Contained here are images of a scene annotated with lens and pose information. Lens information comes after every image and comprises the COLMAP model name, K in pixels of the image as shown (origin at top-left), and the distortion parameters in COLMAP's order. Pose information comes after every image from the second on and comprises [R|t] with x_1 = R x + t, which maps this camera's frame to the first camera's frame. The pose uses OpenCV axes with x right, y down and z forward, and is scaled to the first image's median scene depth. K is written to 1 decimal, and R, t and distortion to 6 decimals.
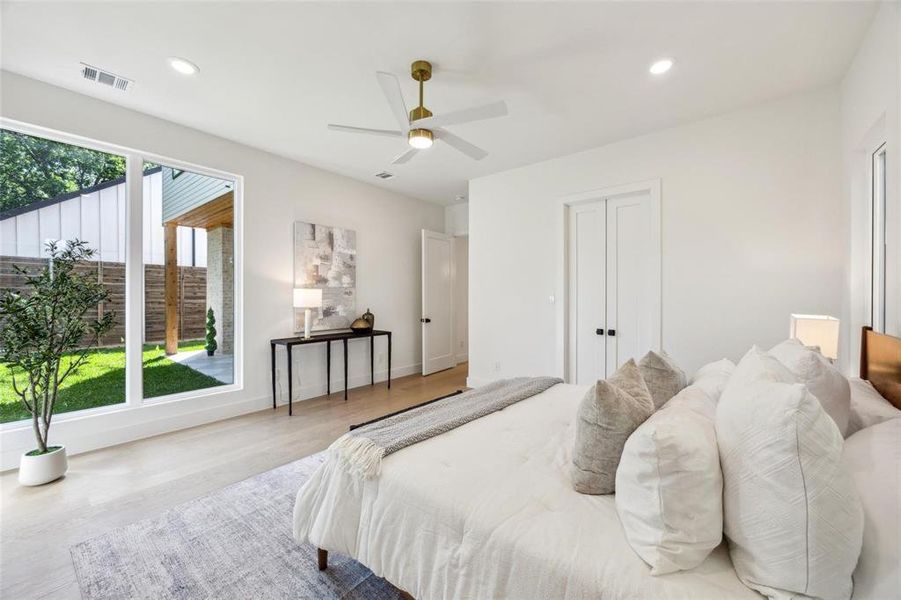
lens RADIAL K [[349.4, 0, 446.7], [0, 349.4, 296.0], [0, 0, 1]] dist [-0.001321, 0.000066]
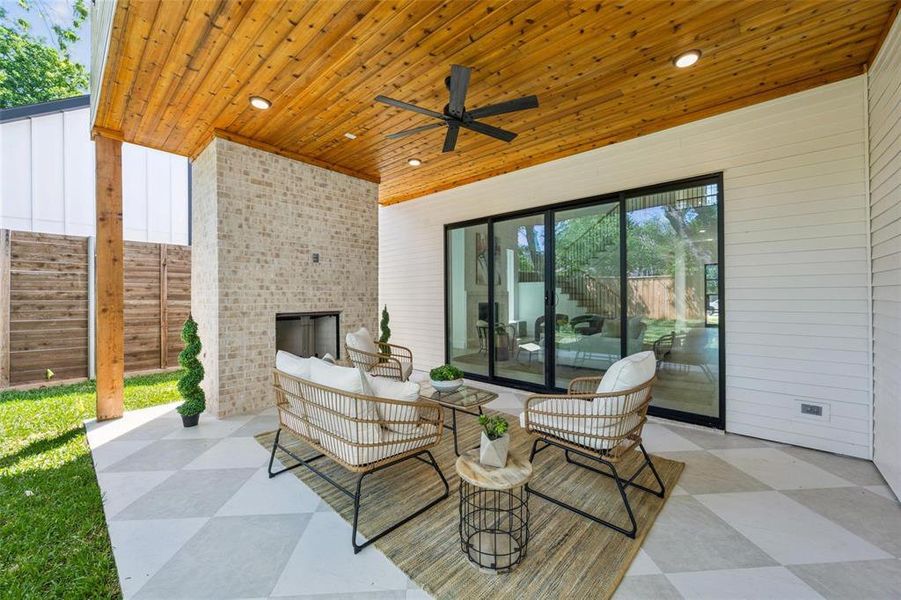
lens RADIAL K [[349.4, 0, 453.5], [0, 349.4, 297.5], [0, 0, 1]] dist [-0.001321, 0.000066]
pose [[0.999303, -0.004580, -0.037060, -0.321034], [0.004573, 0.999990, -0.000284, 0.010875], [0.037061, 0.000114, 0.999313, 0.559969]]
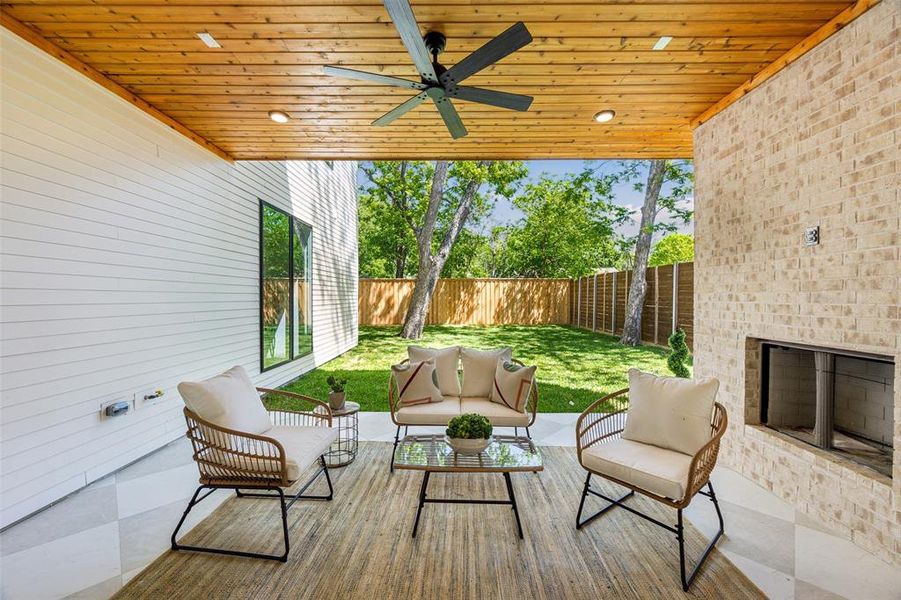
lens RADIAL K [[349.4, 0, 449.2], [0, 349.4, 299.7], [0, 0, 1]] dist [-0.001321, 0.000066]
pose [[-0.783713, 0.005632, -0.621097, -0.168298], [-0.002514, 0.999922, 0.012240, -0.005951], [0.621118, 0.011154, -0.783638, 1.142185]]
